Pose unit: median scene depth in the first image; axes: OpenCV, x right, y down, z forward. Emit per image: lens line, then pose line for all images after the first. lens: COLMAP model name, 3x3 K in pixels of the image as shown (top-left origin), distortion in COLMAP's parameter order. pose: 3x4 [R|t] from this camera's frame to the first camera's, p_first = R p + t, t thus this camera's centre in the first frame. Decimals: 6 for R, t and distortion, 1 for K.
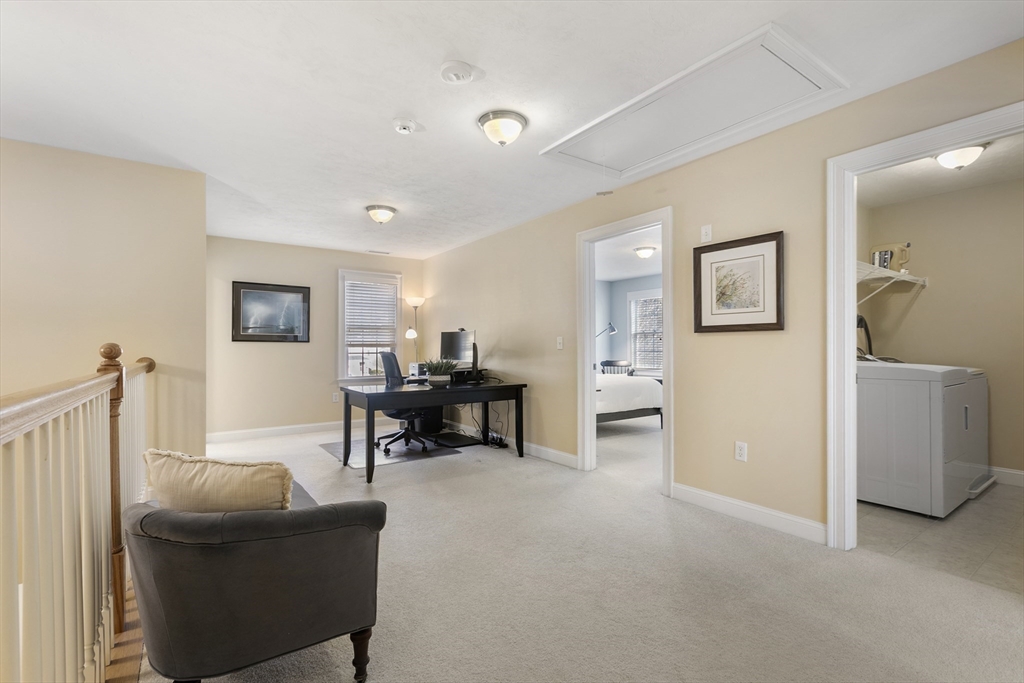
lens RADIAL K [[465.0, 0, 517.3], [0, 465.0, 349.2], [0, 0, 1]] dist [0.005545, 0.001051]
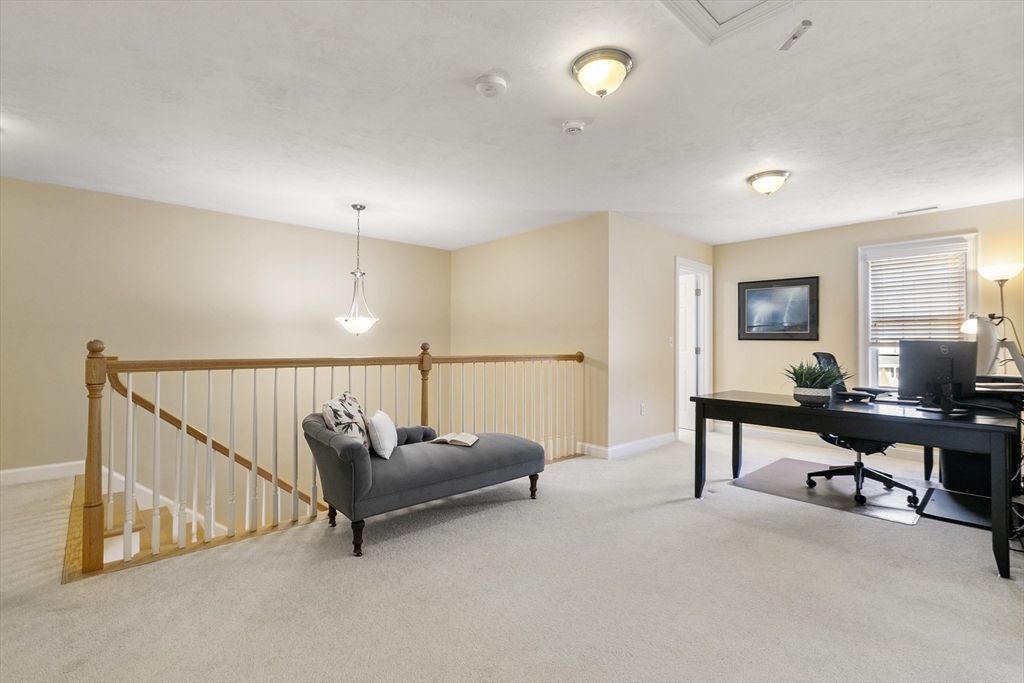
lens RADIAL K [[465.0, 0, 516.6], [0, 465.0, 336.2], [0, 0, 1]] dist [0.005545, 0.001051]
pose [[0.139500, -0.013832, -0.990125, 0.344641], [-0.011191, 0.999817, -0.015545, -0.003292], [0.990159, 0.013249, 0.139320, 0.349663]]
